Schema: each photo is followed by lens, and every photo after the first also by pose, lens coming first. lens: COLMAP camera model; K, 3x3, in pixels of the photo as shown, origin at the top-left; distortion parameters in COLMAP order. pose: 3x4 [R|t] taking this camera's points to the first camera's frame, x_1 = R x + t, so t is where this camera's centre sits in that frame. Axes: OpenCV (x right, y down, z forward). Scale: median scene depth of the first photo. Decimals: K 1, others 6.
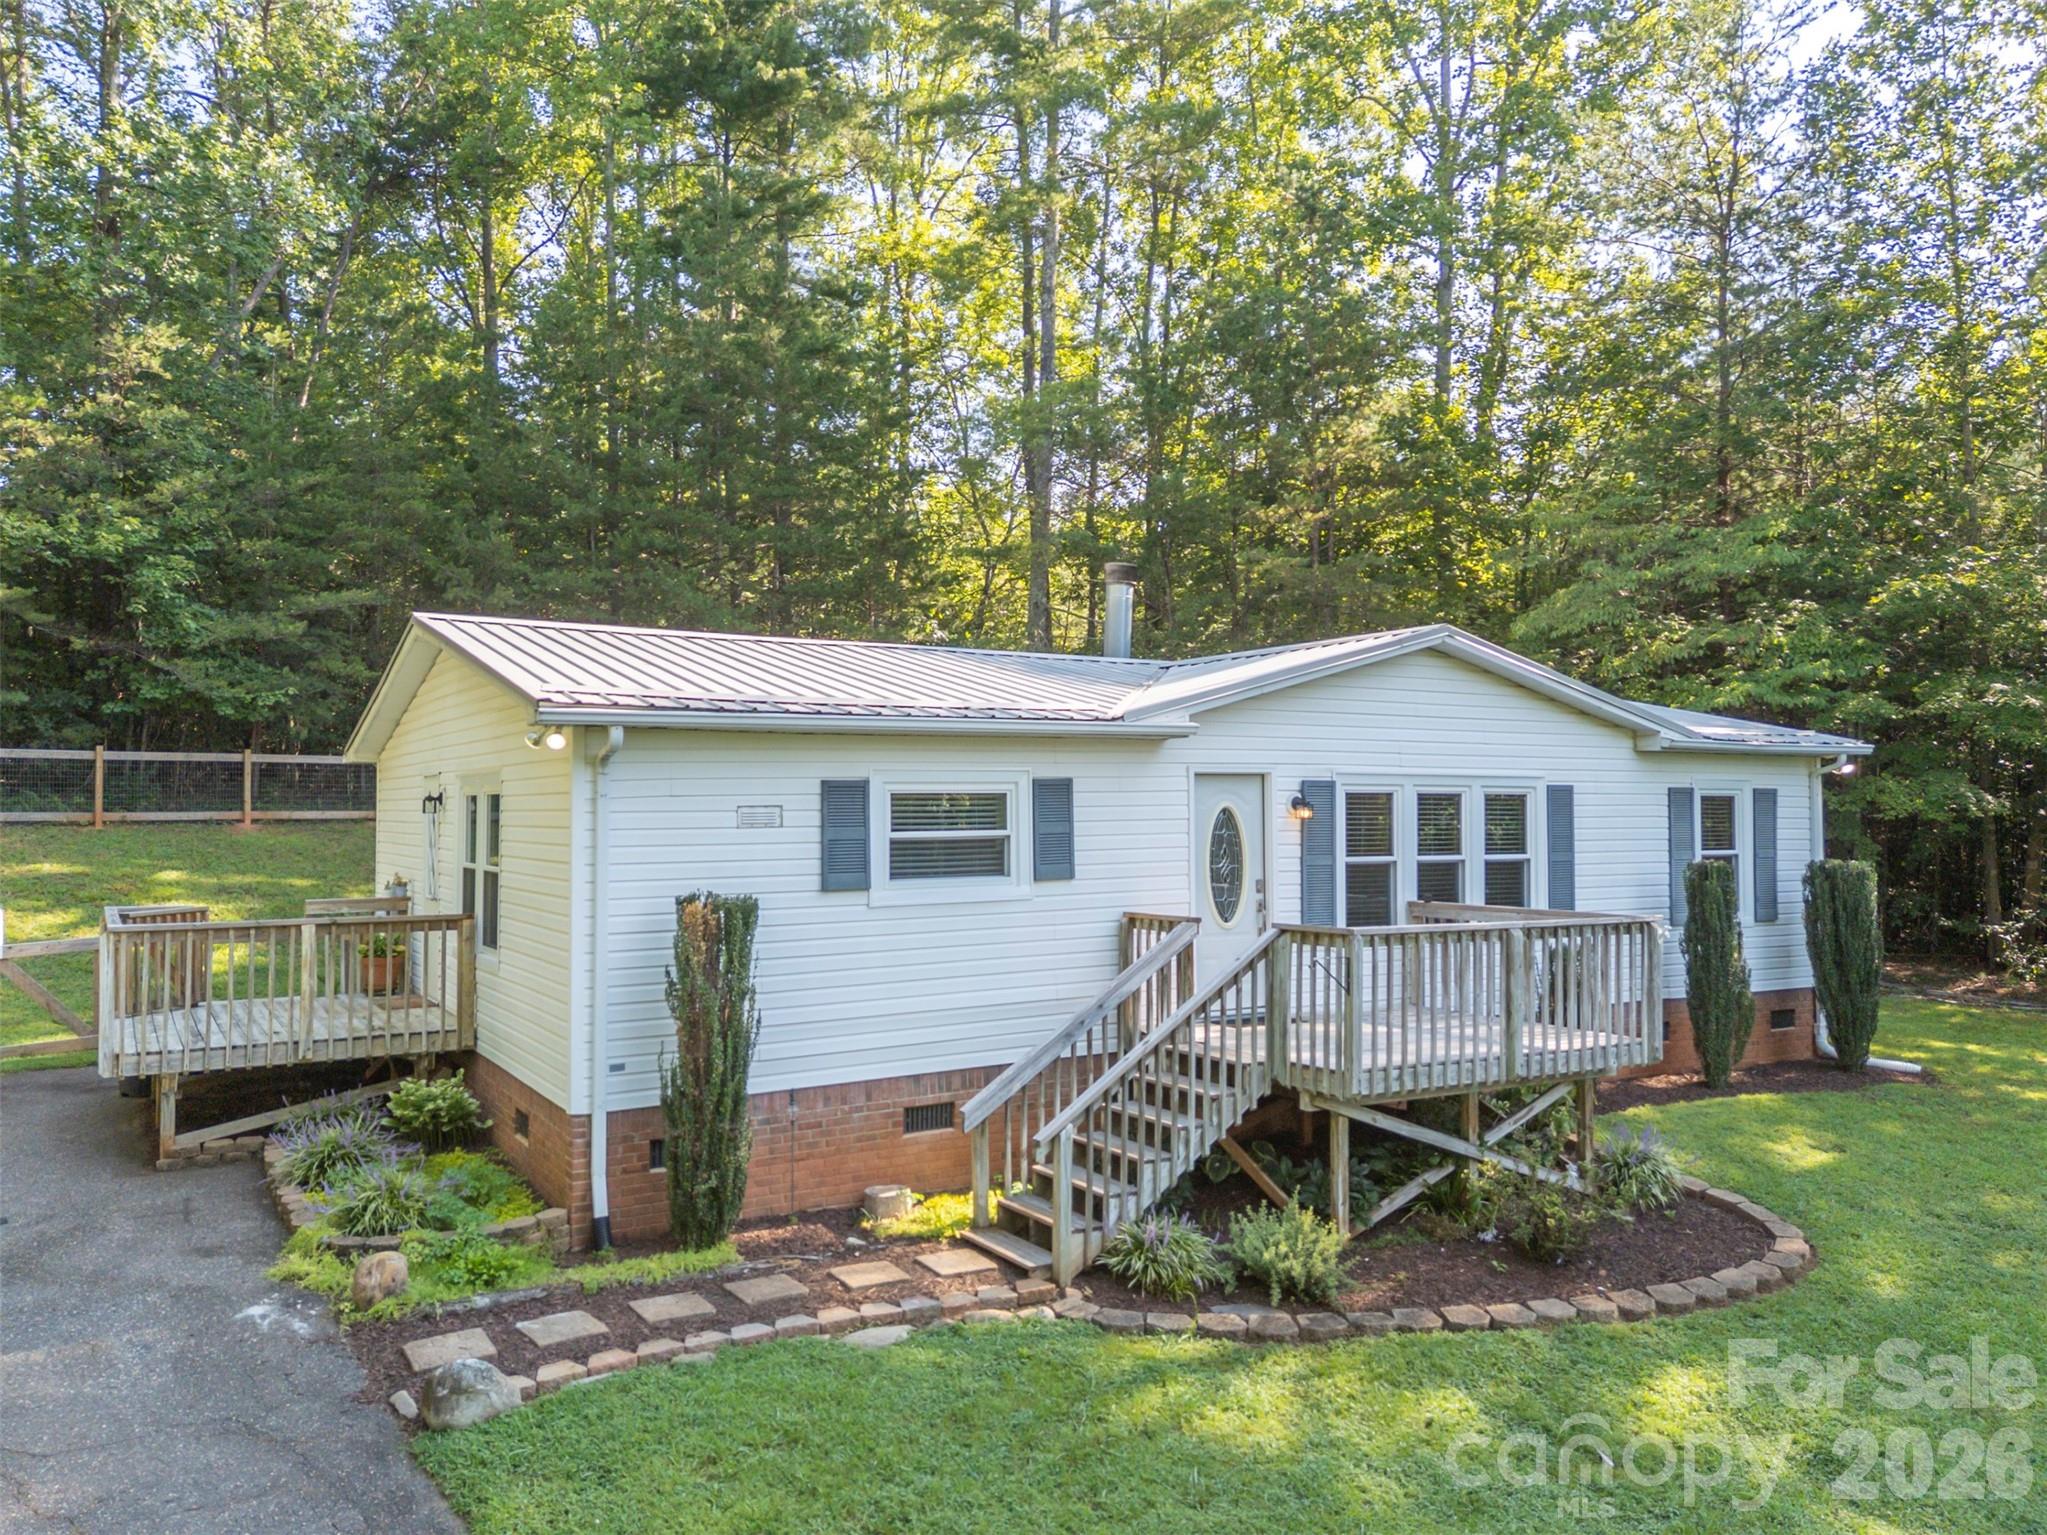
lens RADIAL K [[1499.9, 0, 1017.9], [0, 1499.9, 765.0], [0, 0, 1]] dist [0.079744, -0.071169]
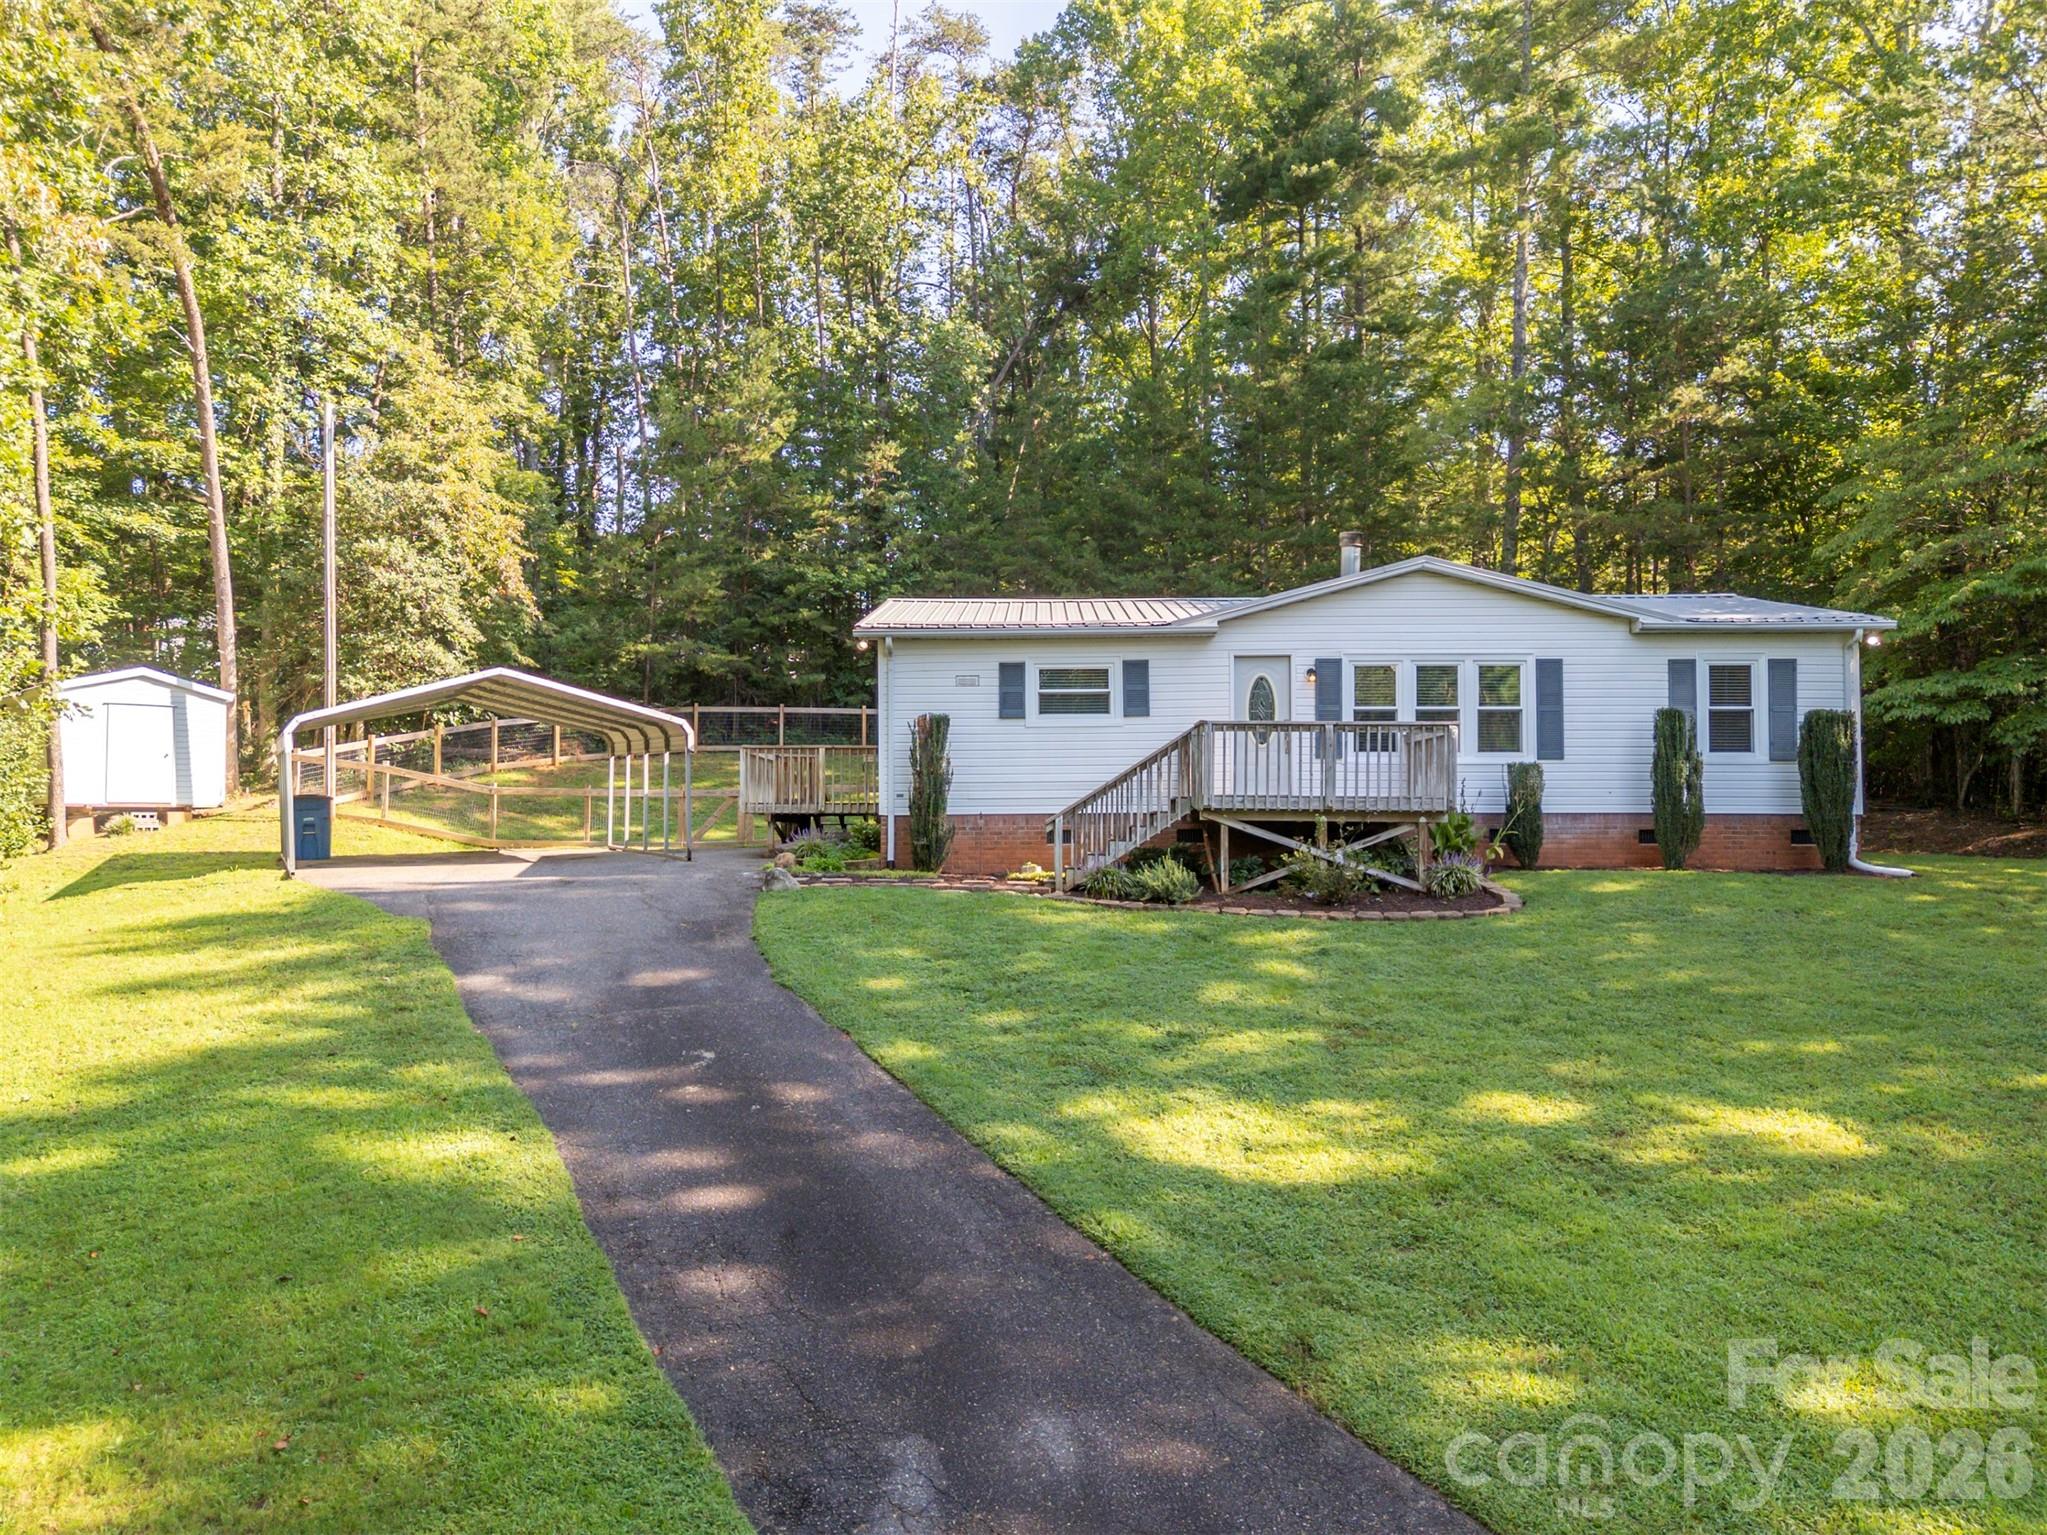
lens RADIAL K [[1499.9, 0, 1017.9], [0, 1499.9, 765.0], [0, 0, 1]] dist [0.079744, -0.071169]
pose [[0.851519, -0.016113, -0.524076, 0.749348], [0.014146, 0.999870, -0.007757, 0.130287], [0.524133, -0.000808, 0.851636, -0.549307]]
